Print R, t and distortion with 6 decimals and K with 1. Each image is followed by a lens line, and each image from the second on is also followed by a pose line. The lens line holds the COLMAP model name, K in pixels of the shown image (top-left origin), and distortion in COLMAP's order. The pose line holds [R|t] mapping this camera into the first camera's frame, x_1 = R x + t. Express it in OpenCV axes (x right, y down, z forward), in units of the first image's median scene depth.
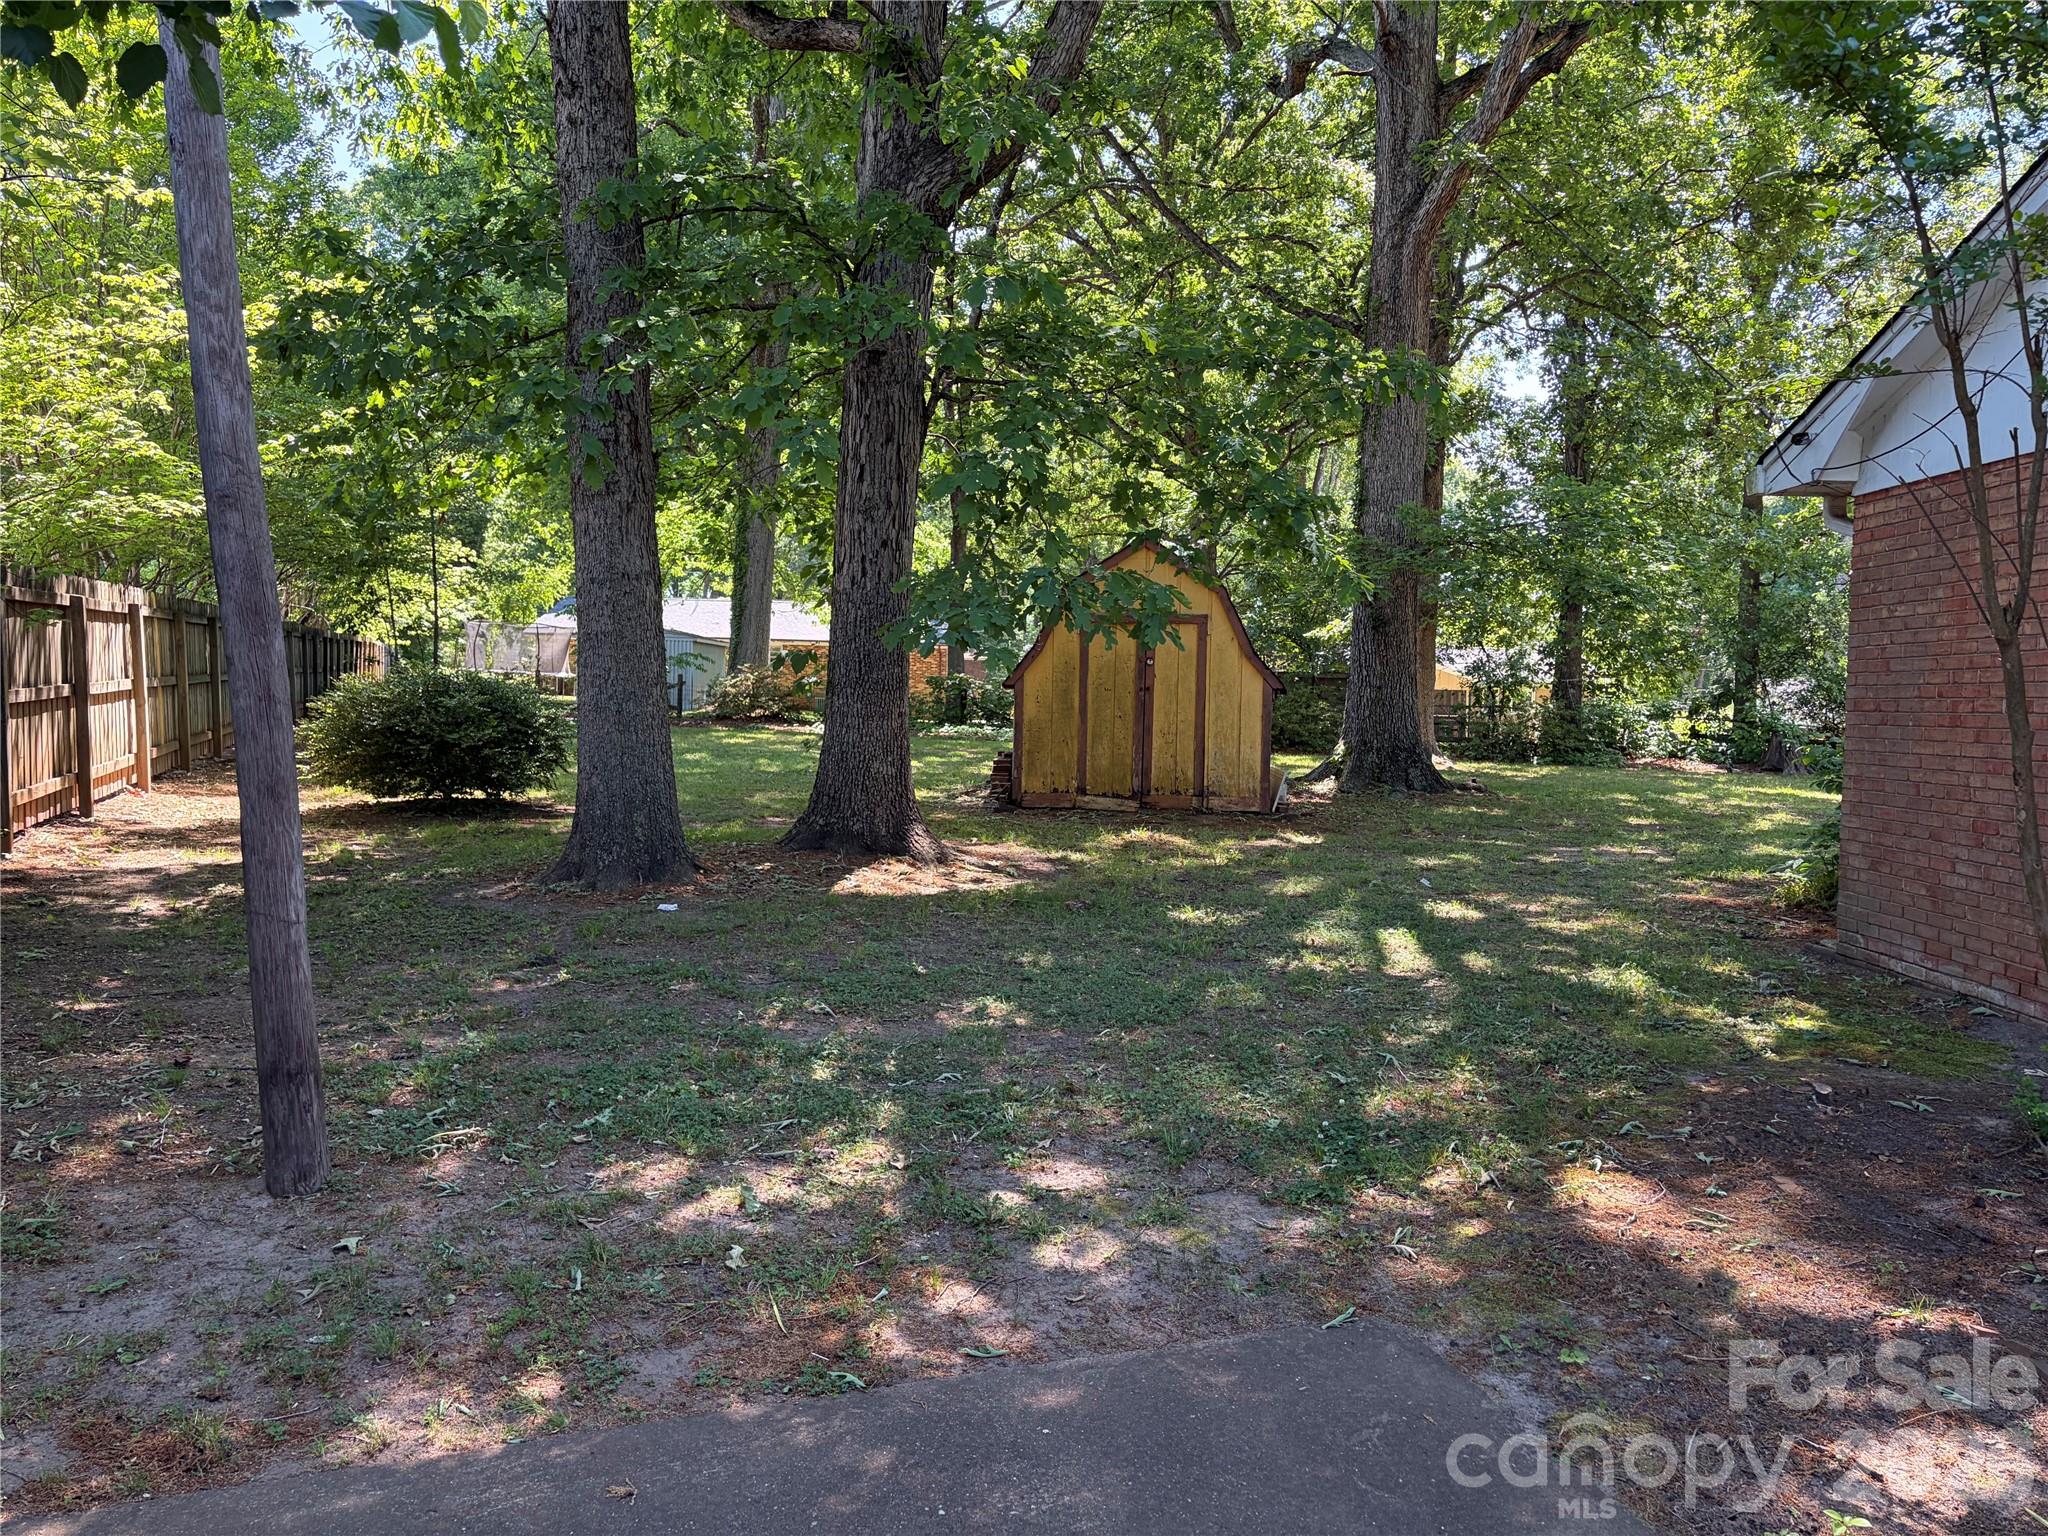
lens RADIAL K [[1534.9, 0, 1024.0], [0, 1534.9, 768.0], [0, 0, 1]] dist [0.029447, -0.002208]
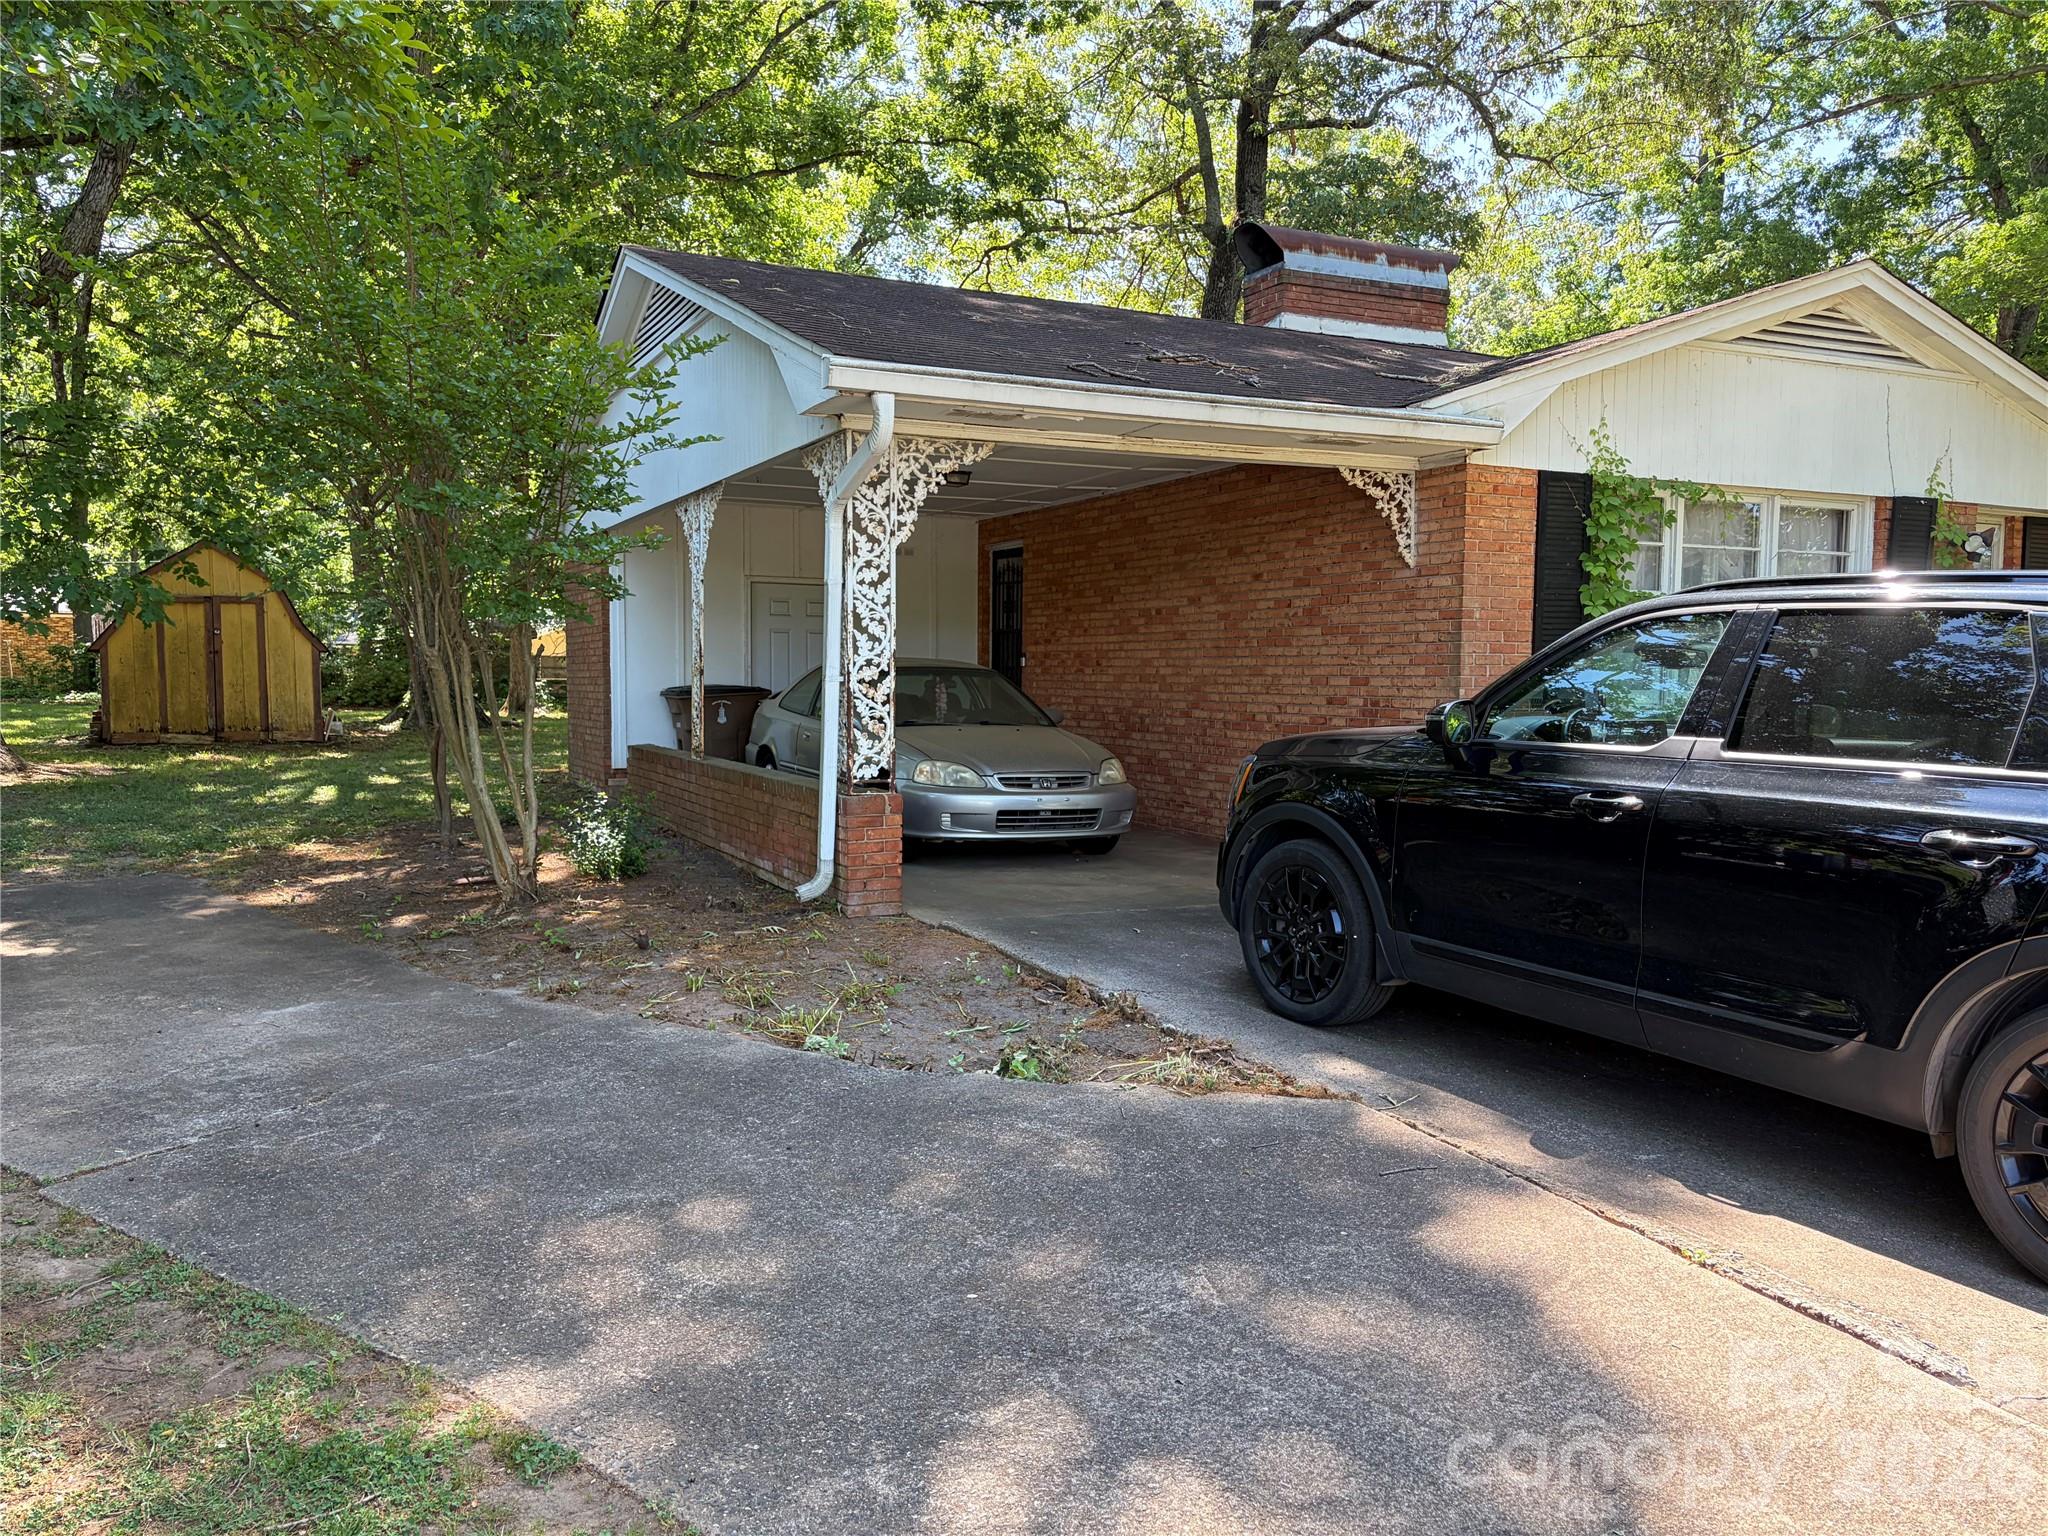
lens RADIAL K [[1534.9, 0, 1024.0], [0, 1534.9, 768.0], [0, 0, 1]] dist [0.029447, -0.002208]
pose [[0.885749, -0.044466, 0.462030, 0.076216], [0.035113, 0.998968, 0.028827, 0.035370], [-0.462835, -0.009310, 0.886396, -0.523502]]
